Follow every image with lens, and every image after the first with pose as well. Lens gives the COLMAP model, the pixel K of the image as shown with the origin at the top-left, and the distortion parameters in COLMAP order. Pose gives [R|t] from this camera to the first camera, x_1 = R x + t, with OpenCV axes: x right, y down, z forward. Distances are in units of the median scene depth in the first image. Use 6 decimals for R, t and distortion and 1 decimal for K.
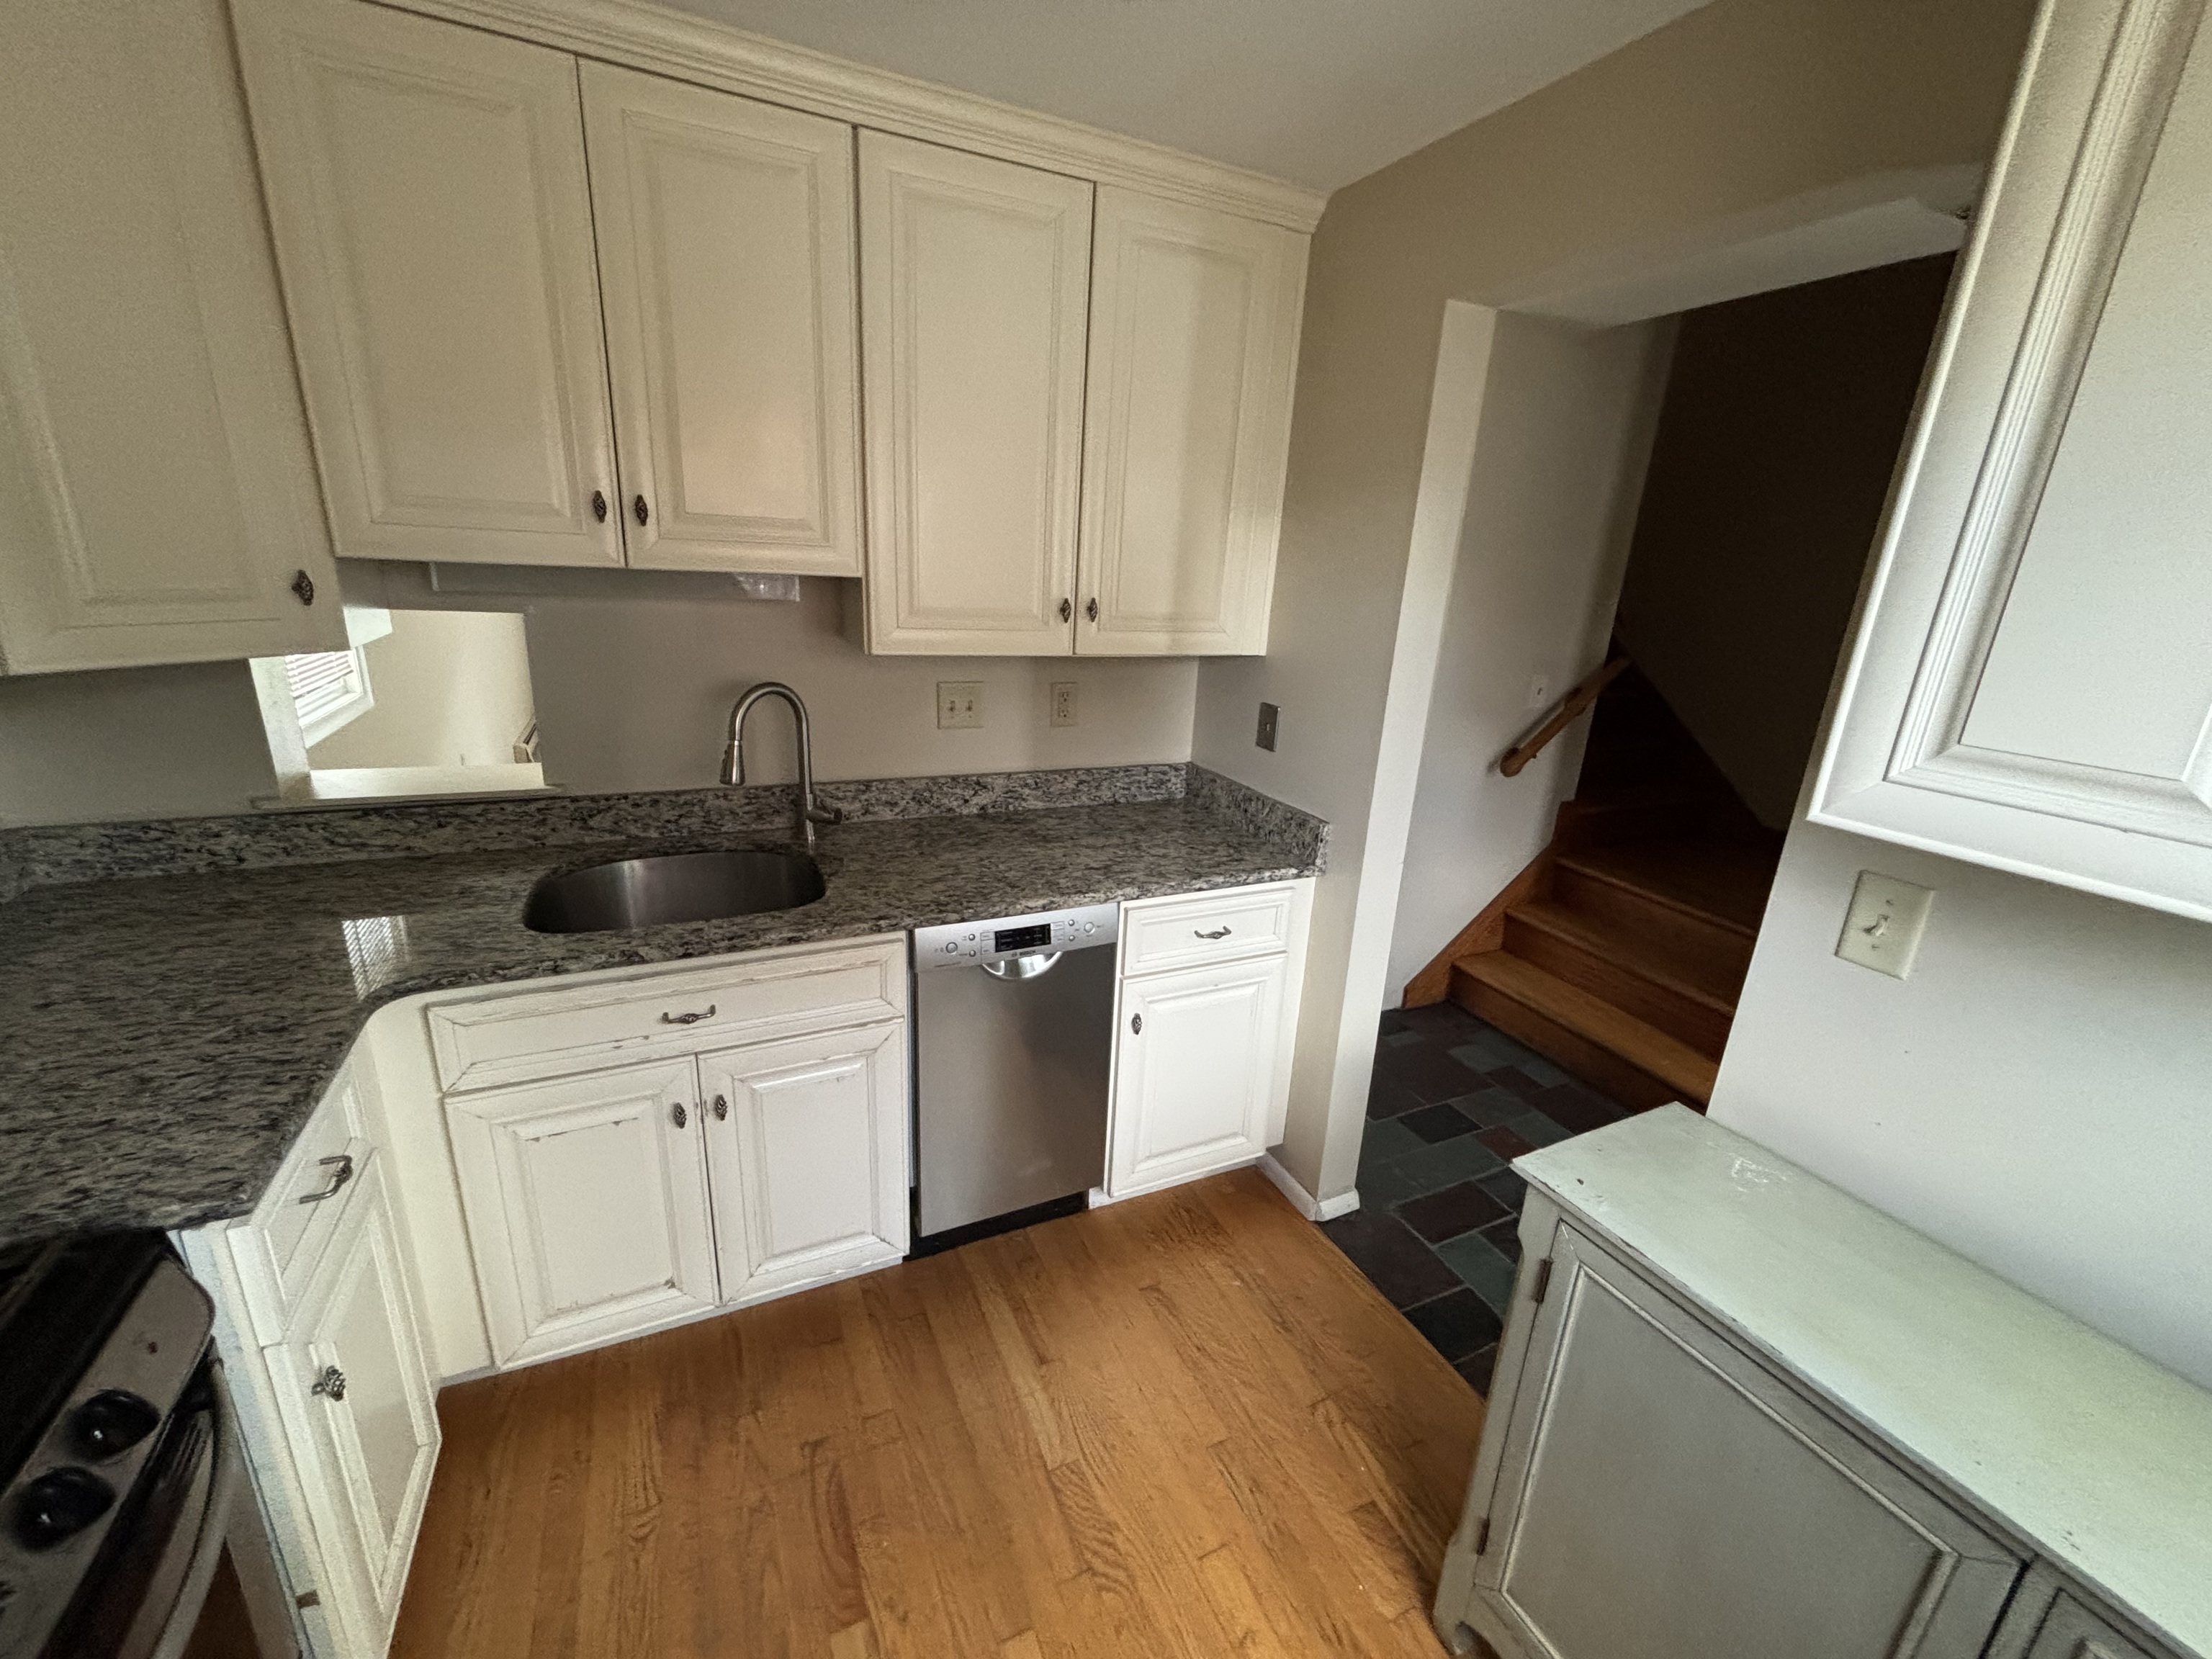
lens RADIAL K [[893.2, 0, 1110.2], [0, 893.2, 826.7], [0, 0, 1]] dist [-0.000355, 0.000046]
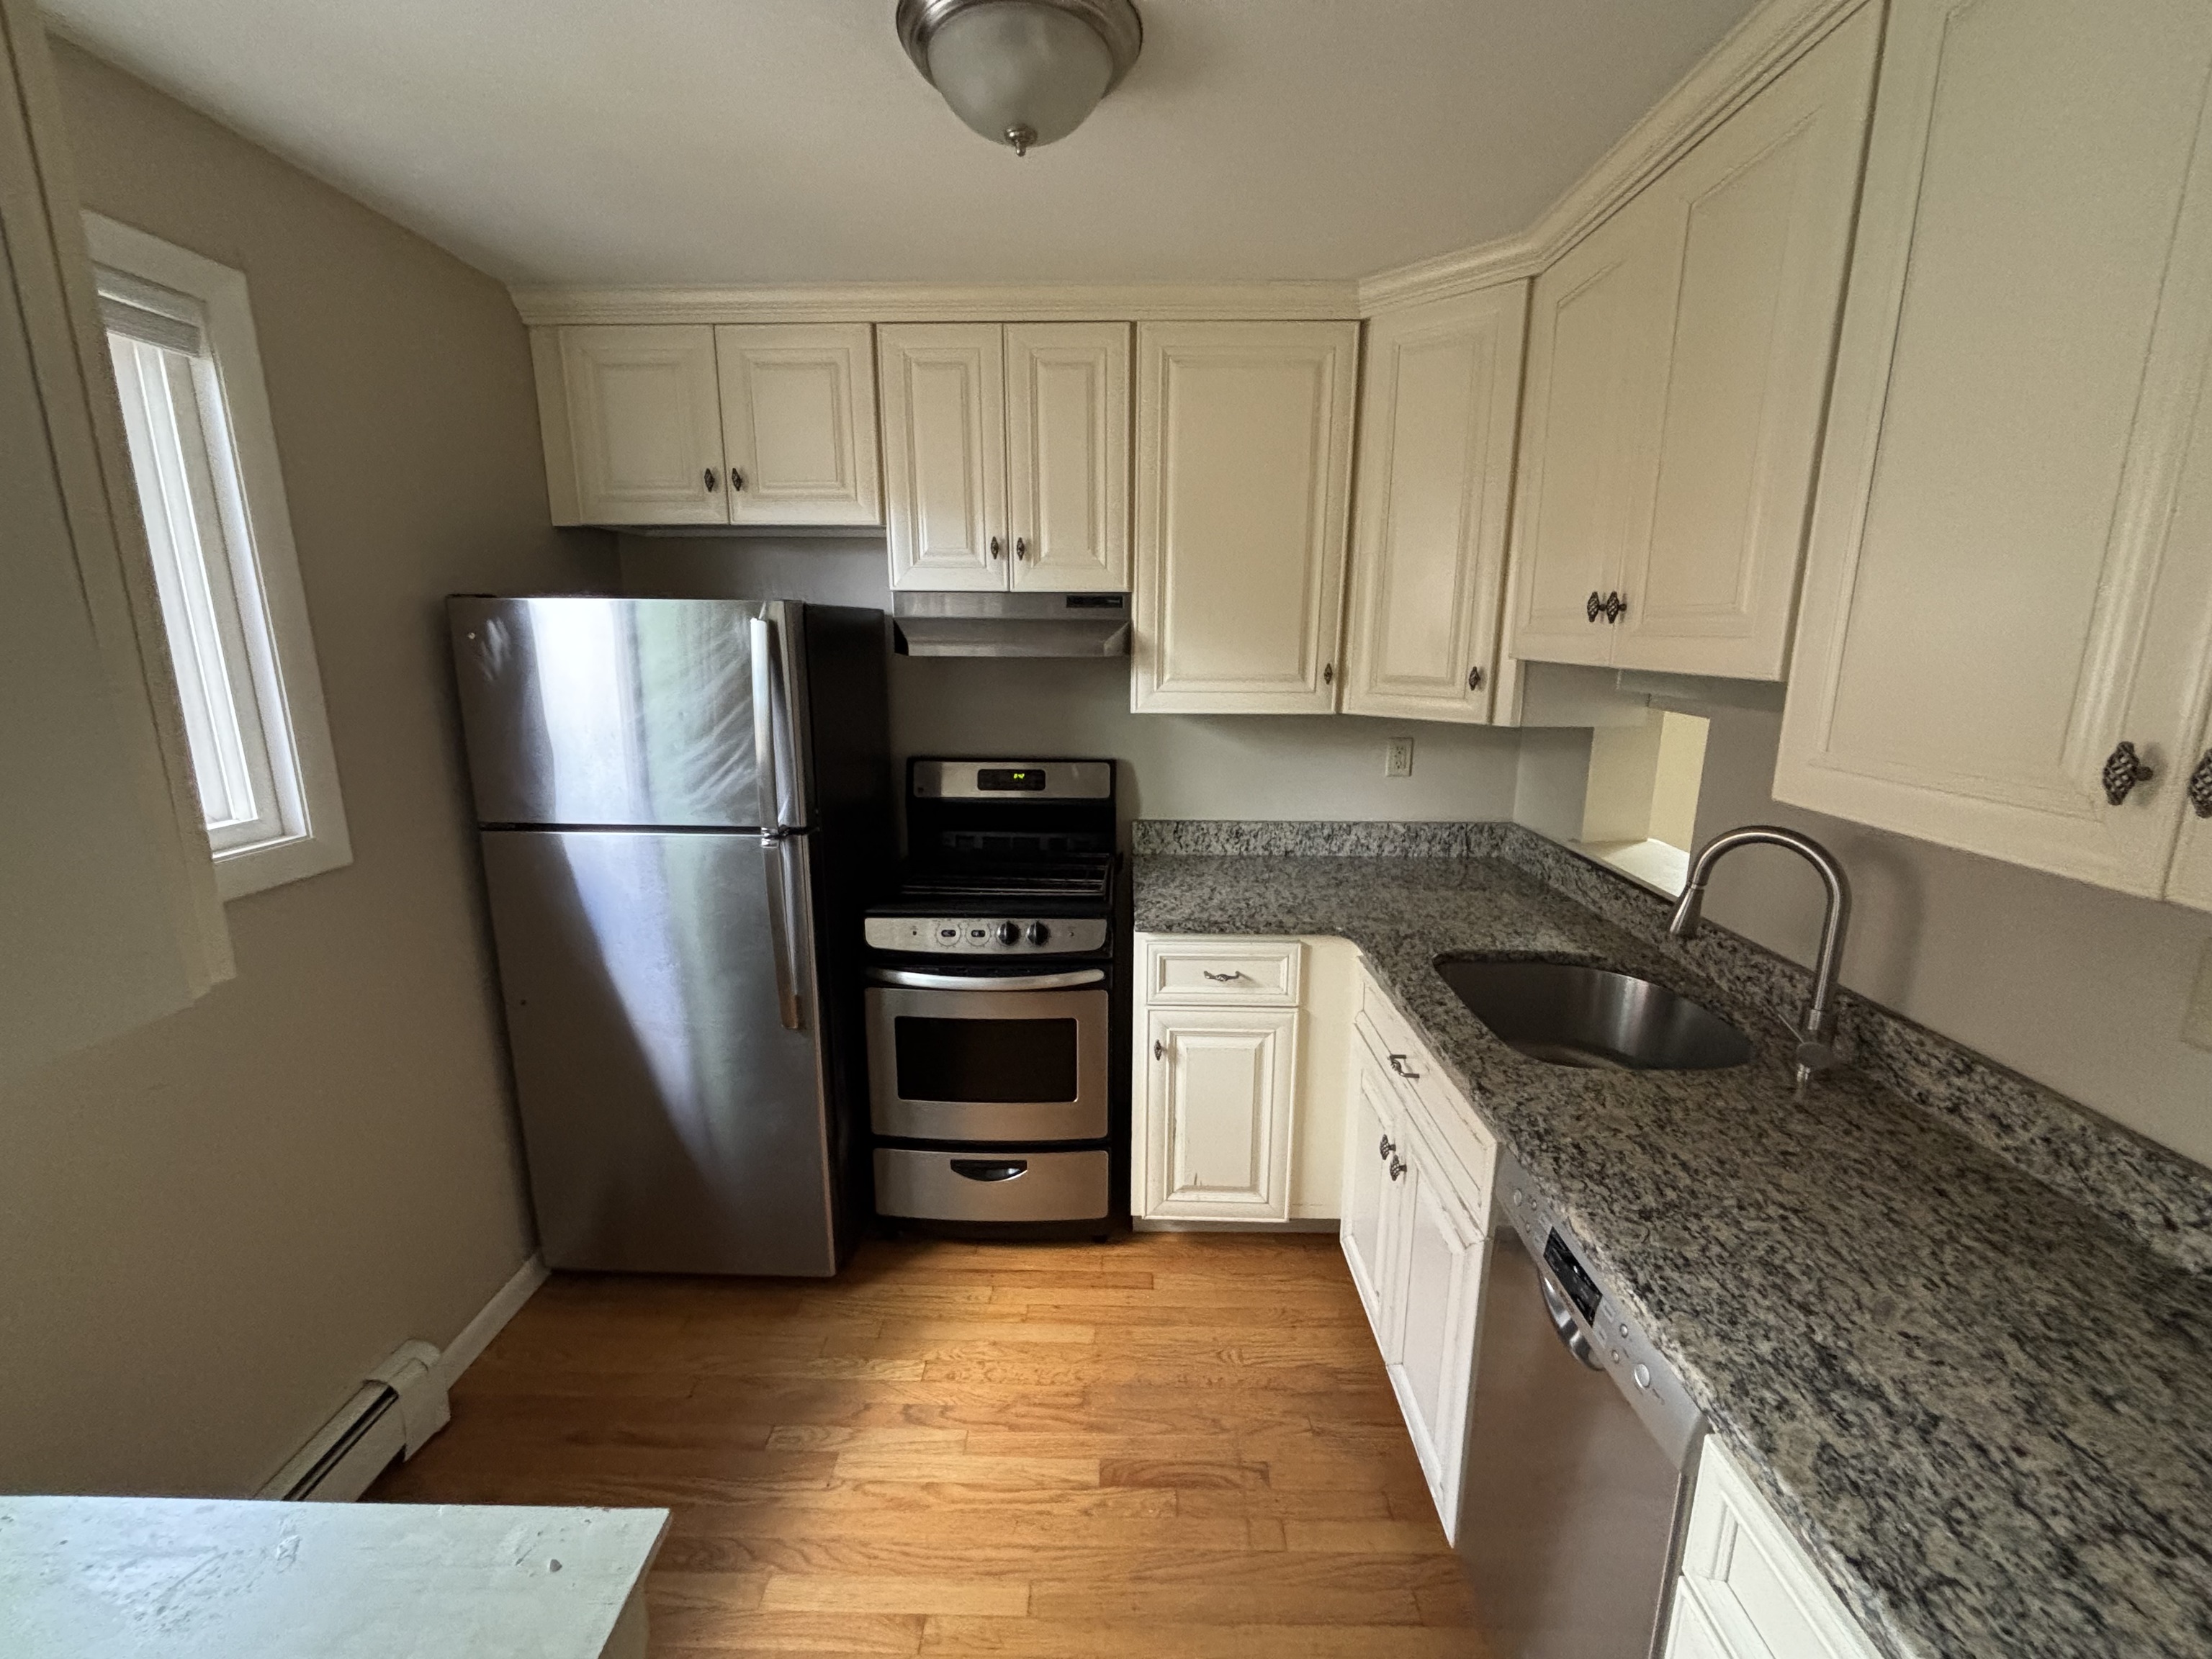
lens RADIAL K [[893.2, 0, 1109.1], [0, 893.2, 823.6], [0, 0, 1]] dist [-0.000355, 0.000046]
pose [[-0.450242, 0.134848, -0.882665, 0.500981], [-0.289546, 0.913064, 0.287188, -0.218391], [0.844657, 0.384876, -0.372055, 0.823921]]
